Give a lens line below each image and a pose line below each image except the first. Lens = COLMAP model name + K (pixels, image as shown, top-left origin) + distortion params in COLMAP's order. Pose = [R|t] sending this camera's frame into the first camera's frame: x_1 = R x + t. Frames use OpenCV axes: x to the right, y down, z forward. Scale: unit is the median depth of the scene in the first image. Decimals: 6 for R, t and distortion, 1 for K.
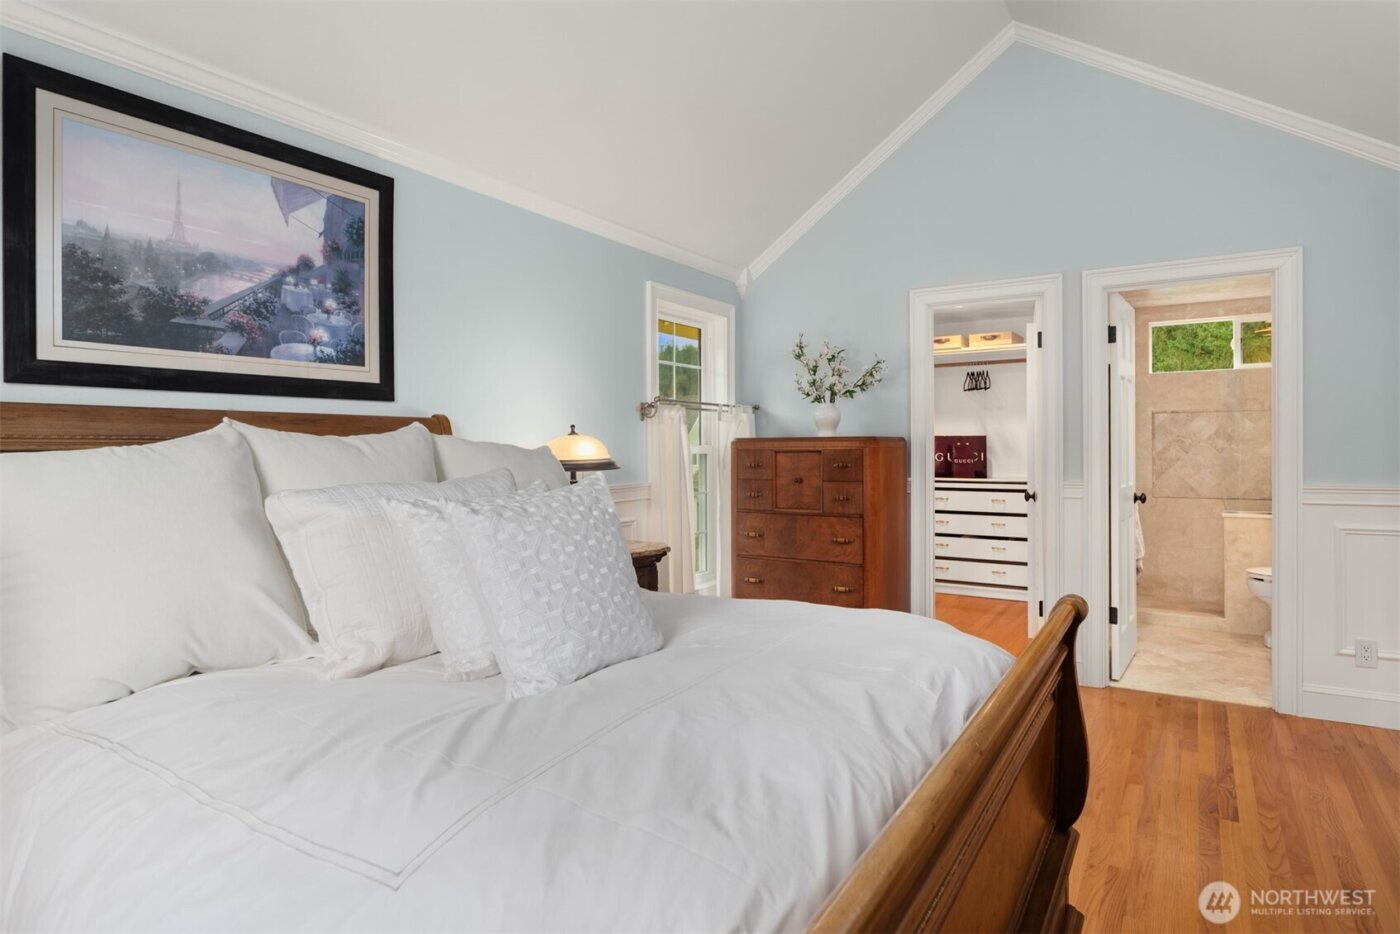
lens RADIAL K [[787.1, 0, 700.0], [0, 787.1, 467.0], [0, 0, 1]] dist [0.000313, -0.000094]
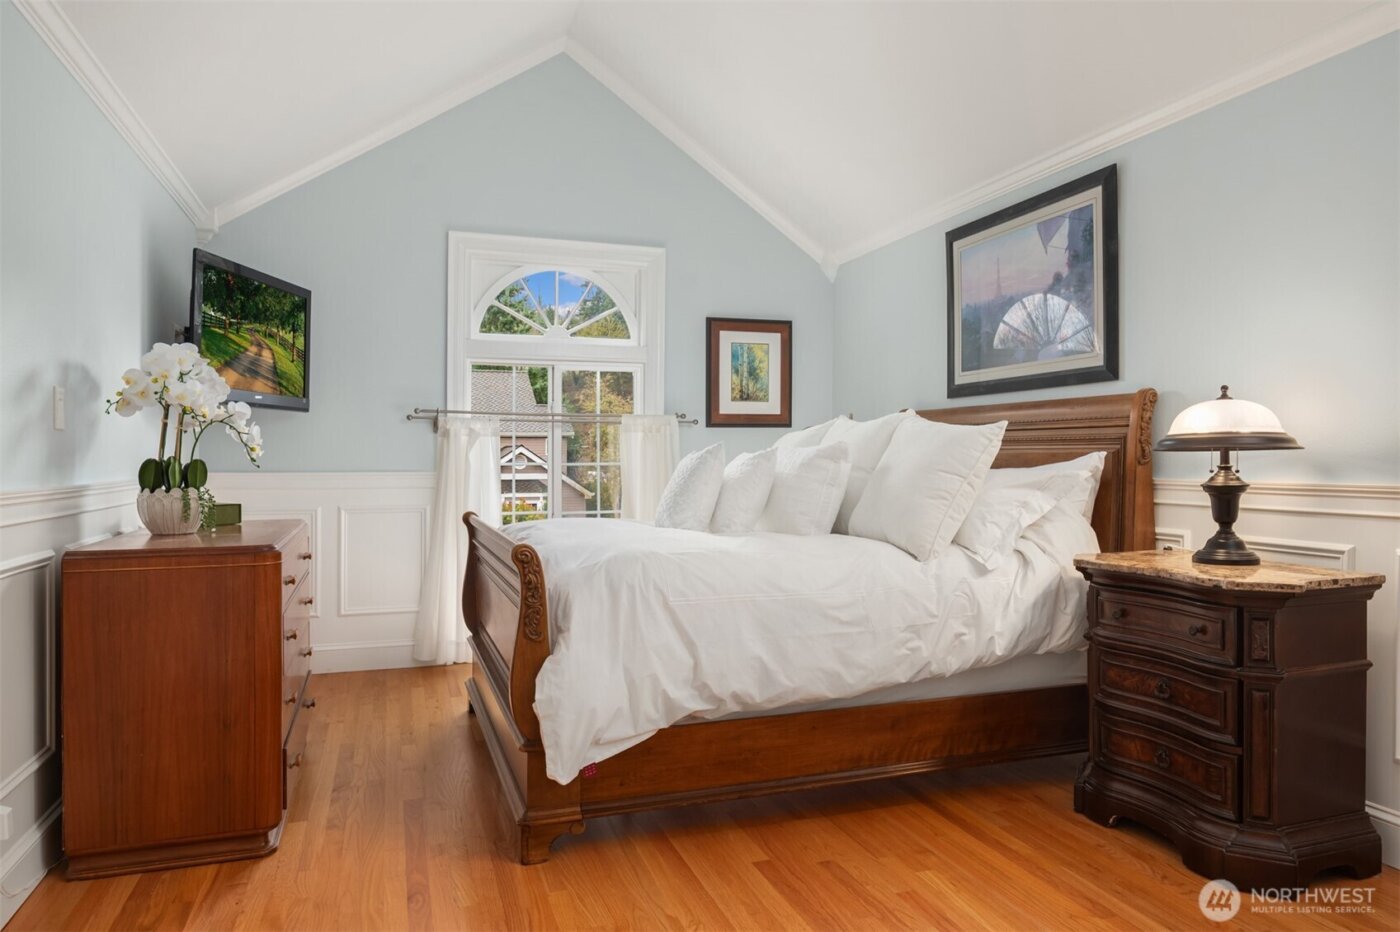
lens RADIAL K [[932.8, 0, 700.0], [0, 932.8, 466.0], [0, 0, 1]] dist [-0.002006, -0.001973]
pose [[-0.631516, 0.014990, -0.775218, 0.592405], [-0.015167, 0.999383, 0.031680, -0.000773], [0.775215, 0.031764, -0.630899, 0.889865]]
